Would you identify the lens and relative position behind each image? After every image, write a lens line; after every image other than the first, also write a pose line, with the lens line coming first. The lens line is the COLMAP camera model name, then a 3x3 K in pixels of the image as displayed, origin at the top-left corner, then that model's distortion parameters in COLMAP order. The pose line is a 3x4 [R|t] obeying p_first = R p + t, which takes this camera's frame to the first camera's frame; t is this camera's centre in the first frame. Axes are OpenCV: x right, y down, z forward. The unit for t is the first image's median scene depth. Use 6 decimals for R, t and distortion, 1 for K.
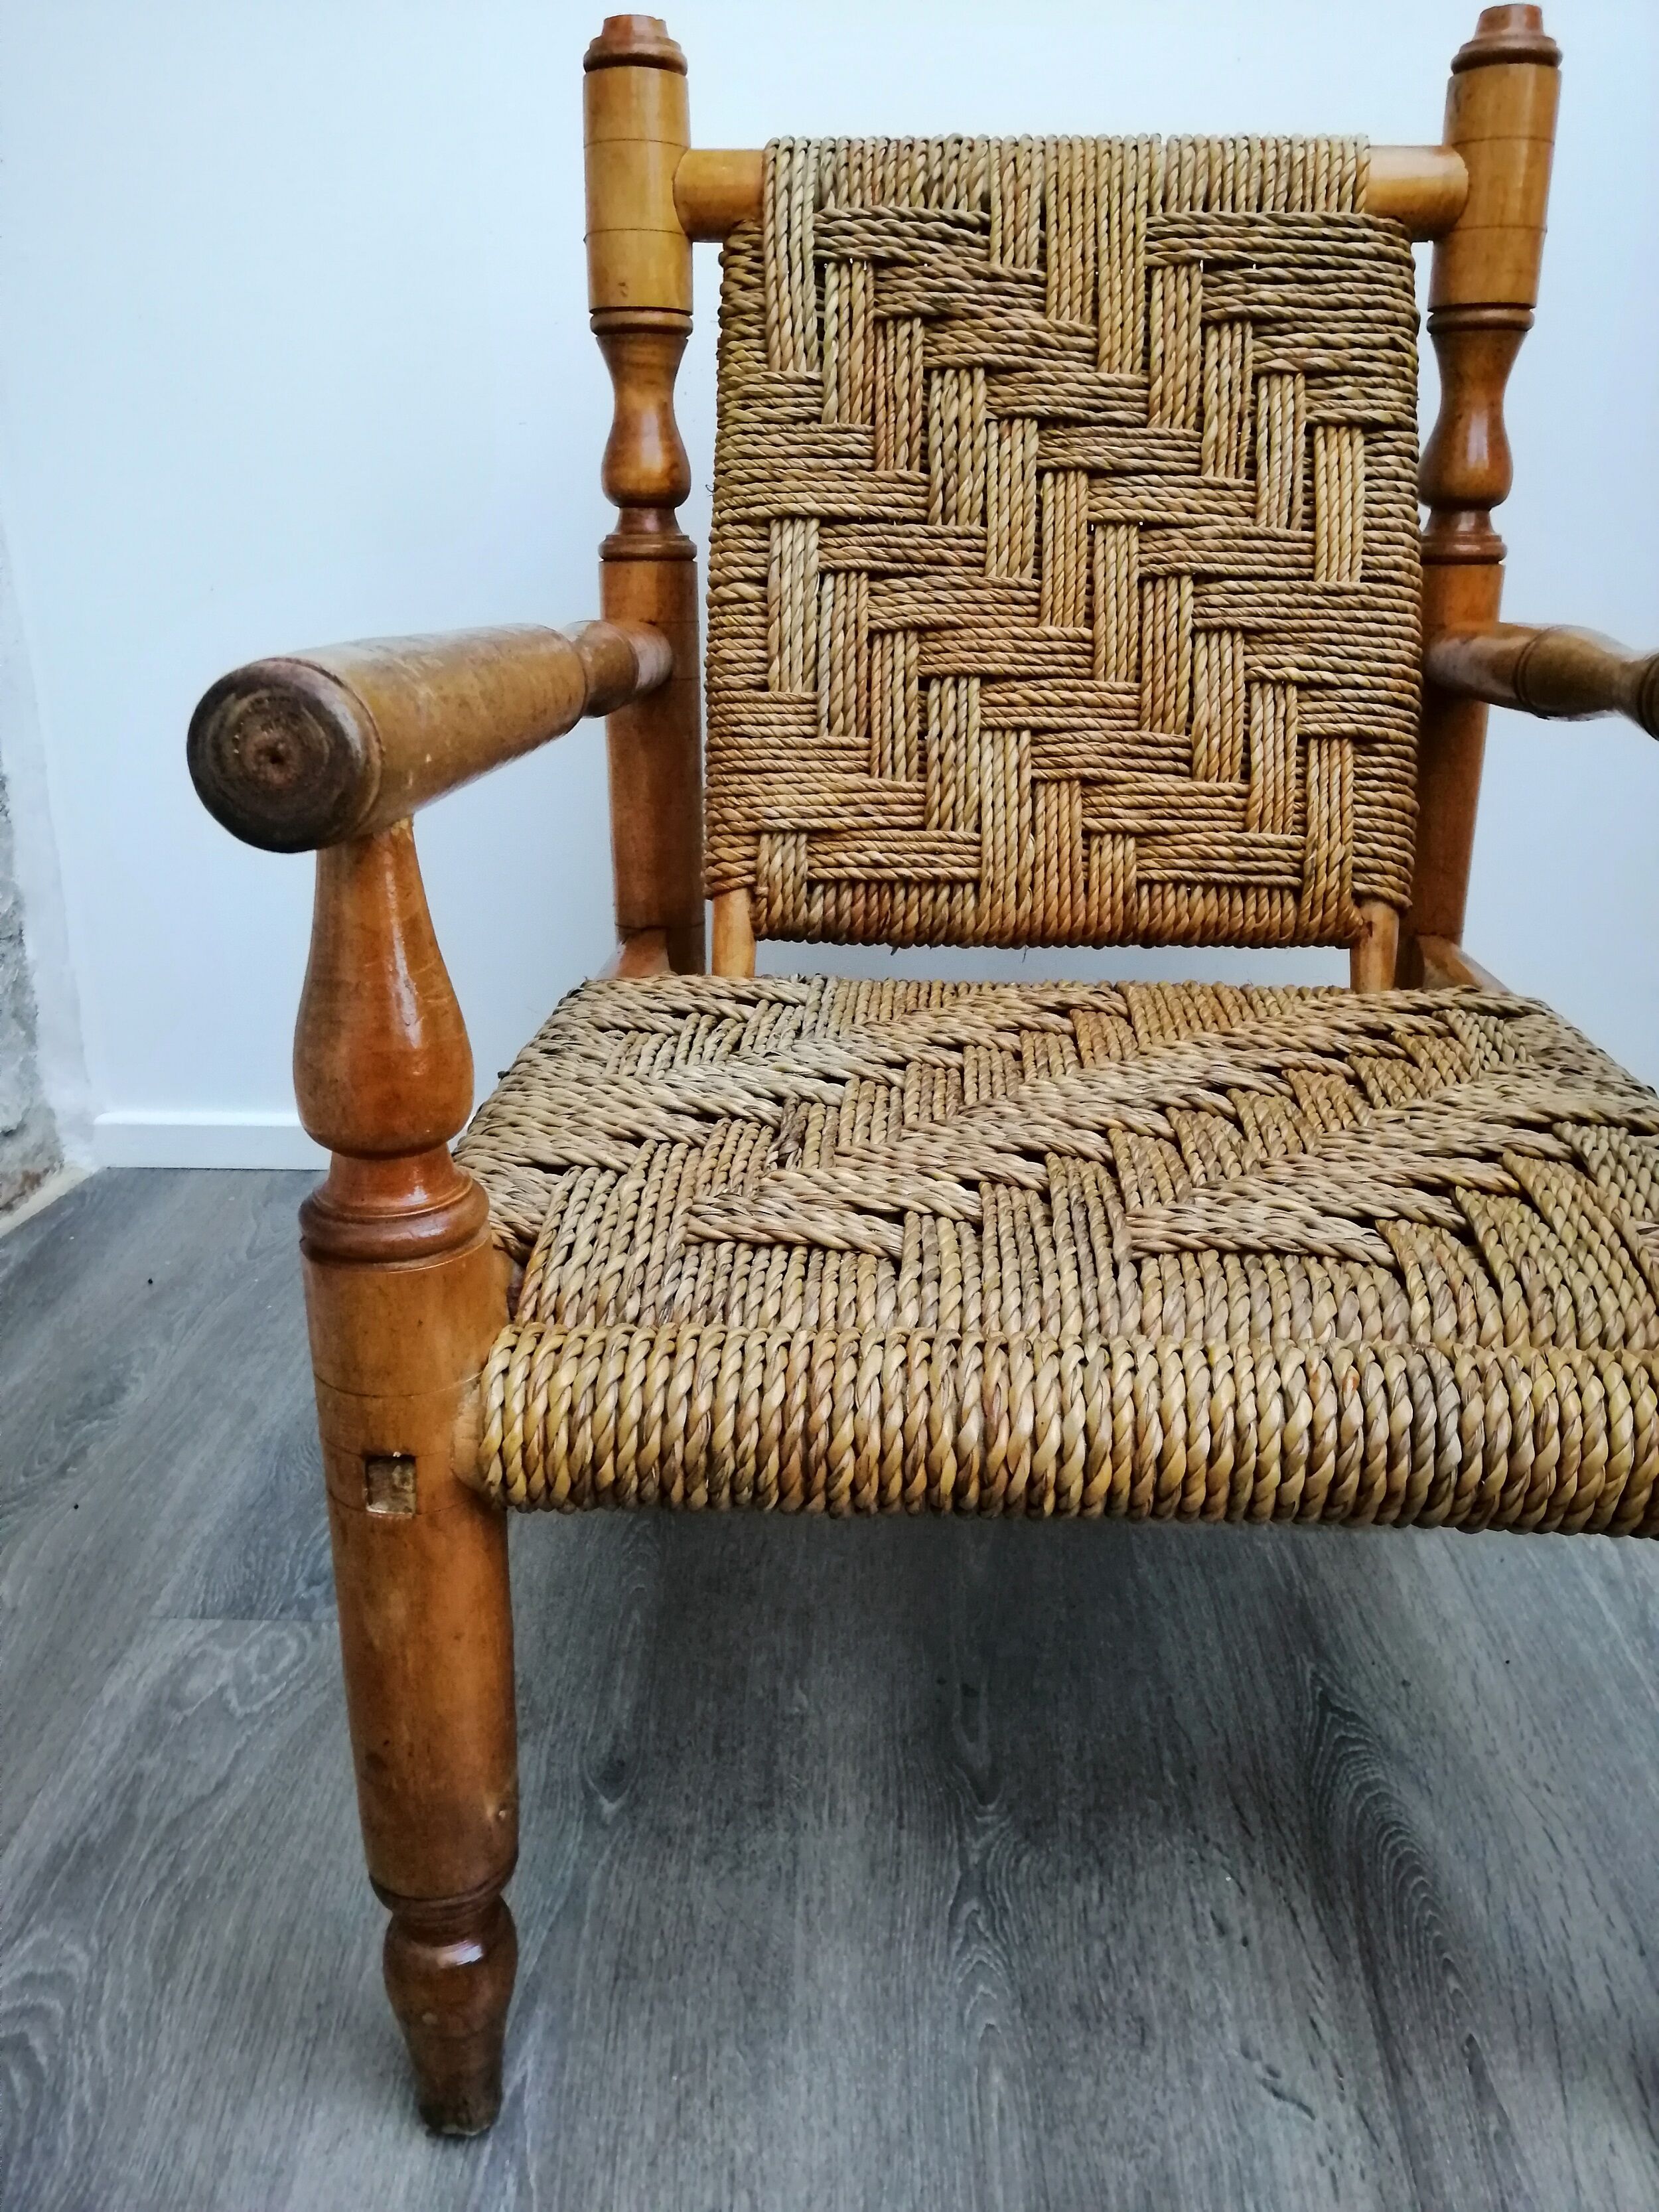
lens RADIAL K [[1780.3, 0, 807.8], [0, 1780.3, 1104.3], [0, 0, 1]] dist [0.045865, -0.067555]
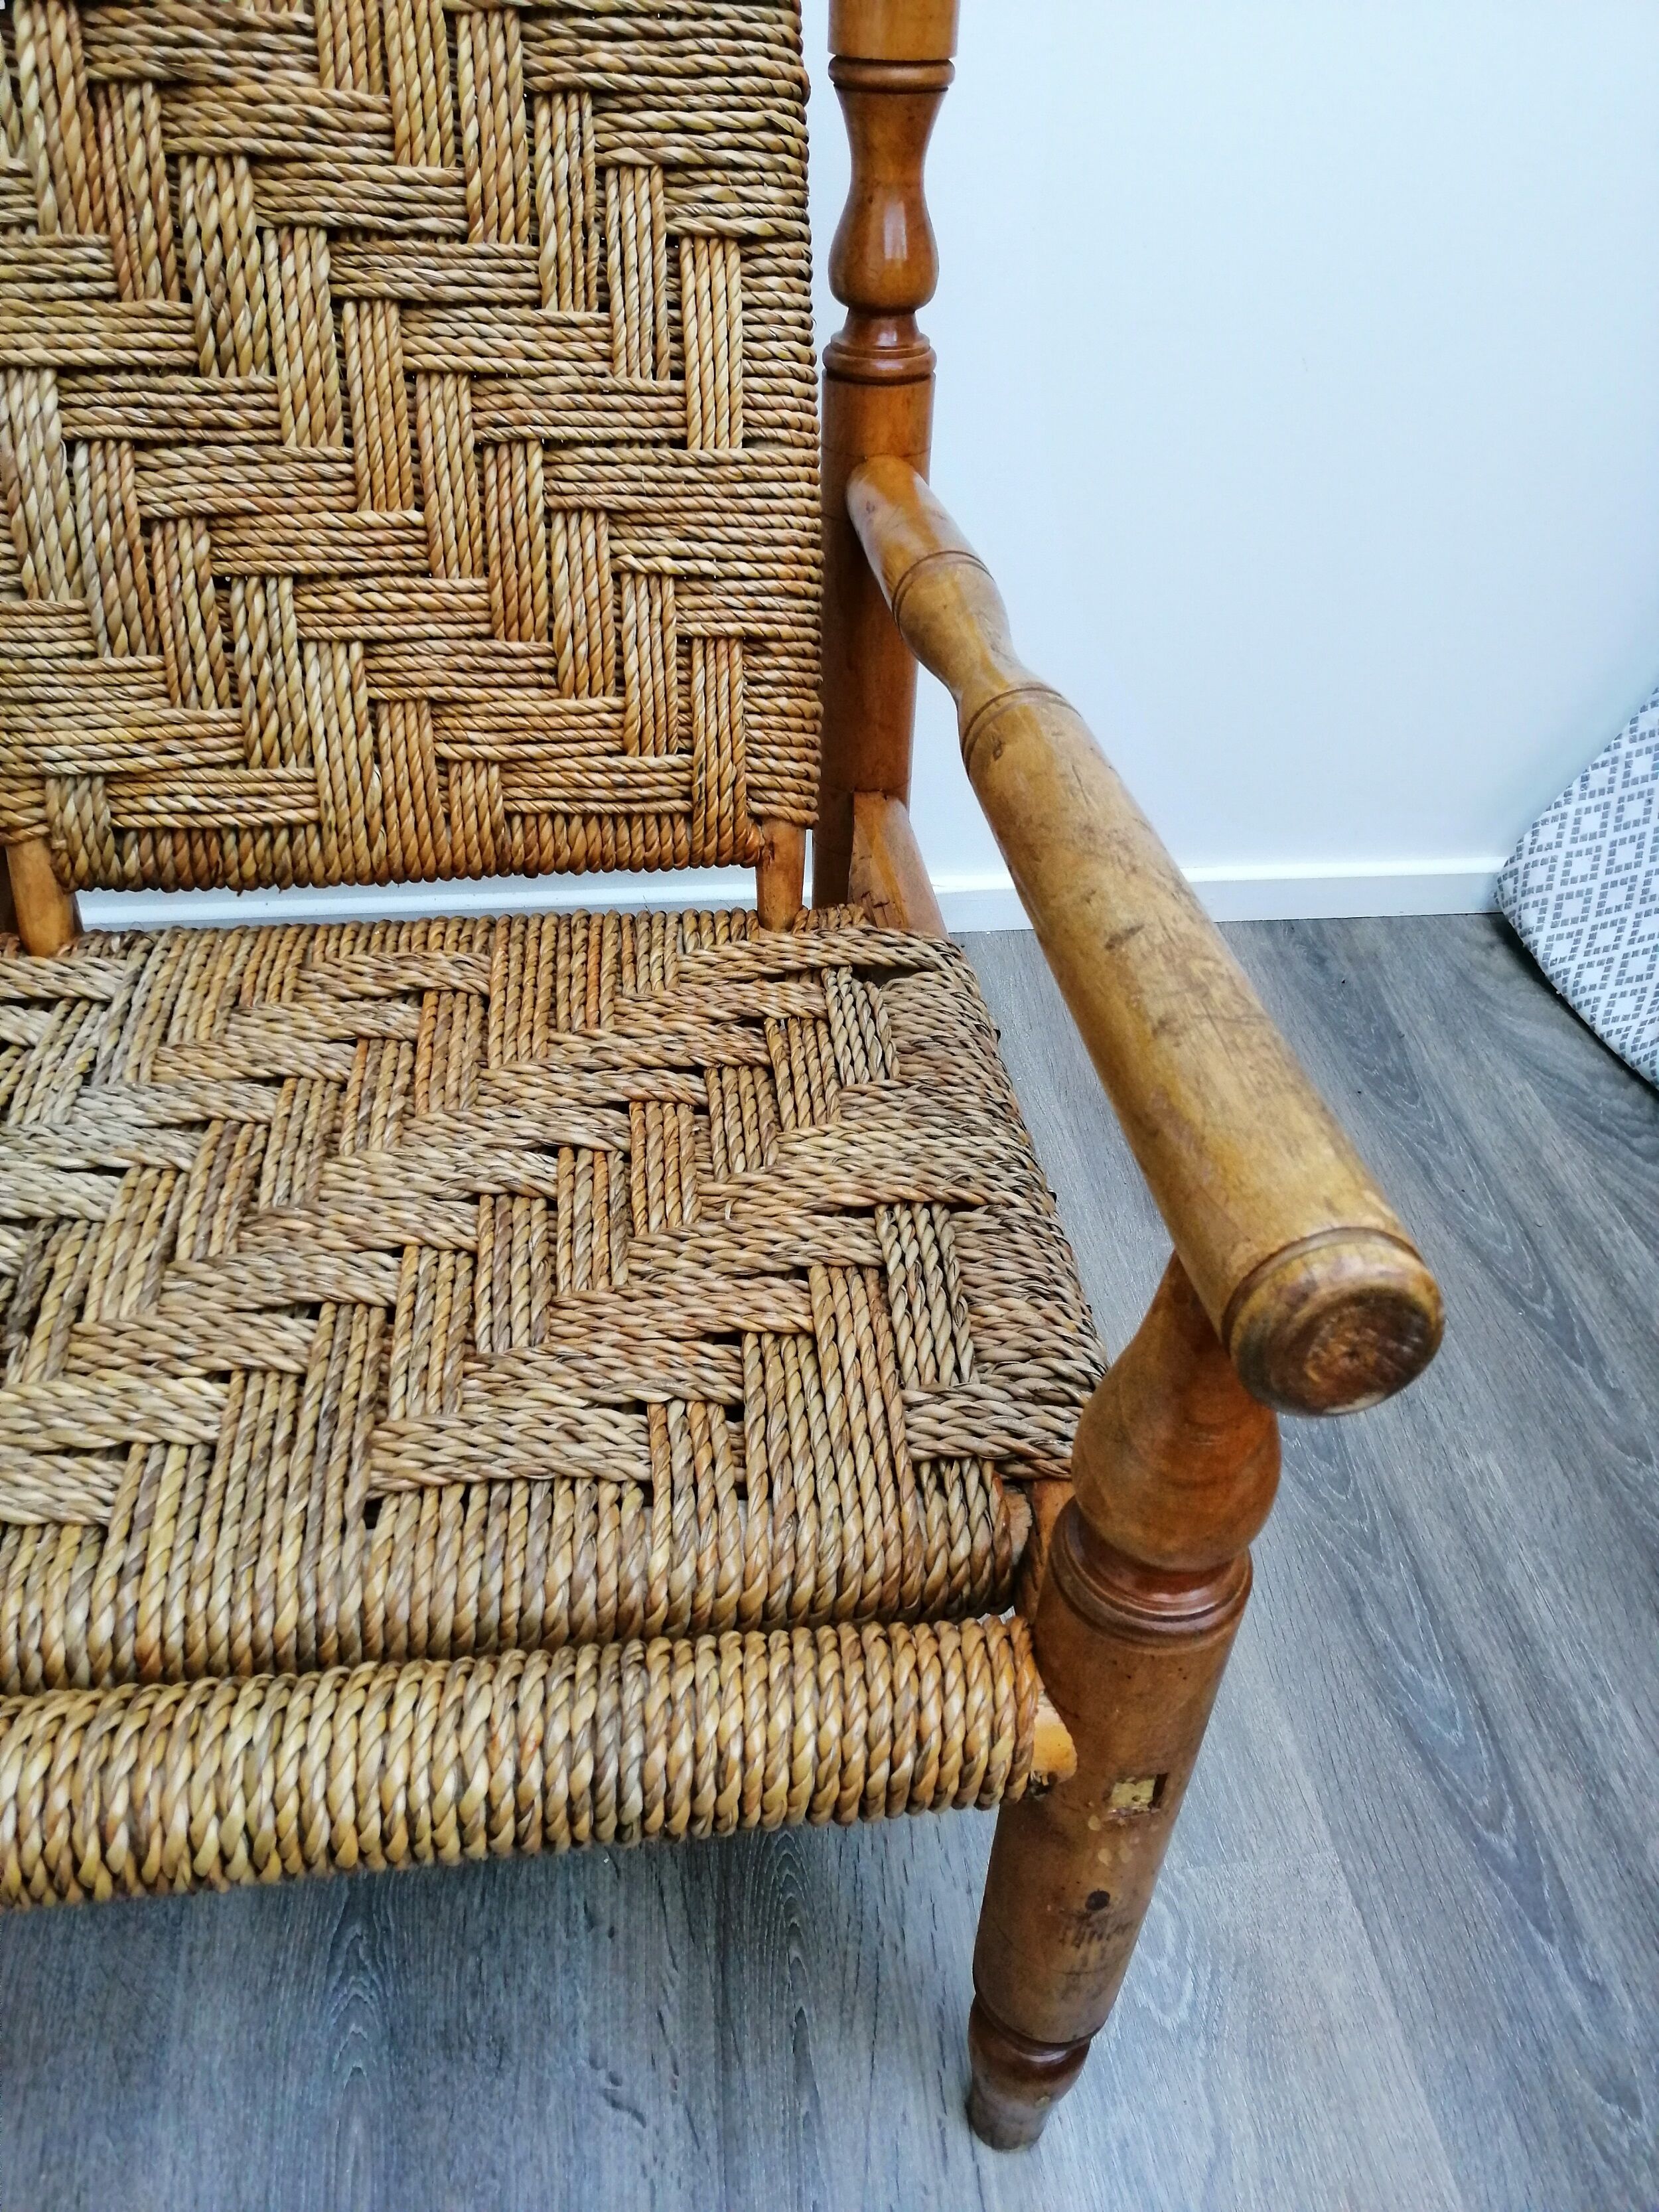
lens RADIAL K [[1780.3, 0, 832.2], [0, 1780.3, 1119.1], [0, 0, 1]] dist [0.045865, -0.067555]
pose [[0.984554, -0.081039, 0.155195, 0.194141], [0.025979, 0.944233, 0.328251, -0.267931], [-0.173141, -0.319149, 0.931754, 0.105952]]
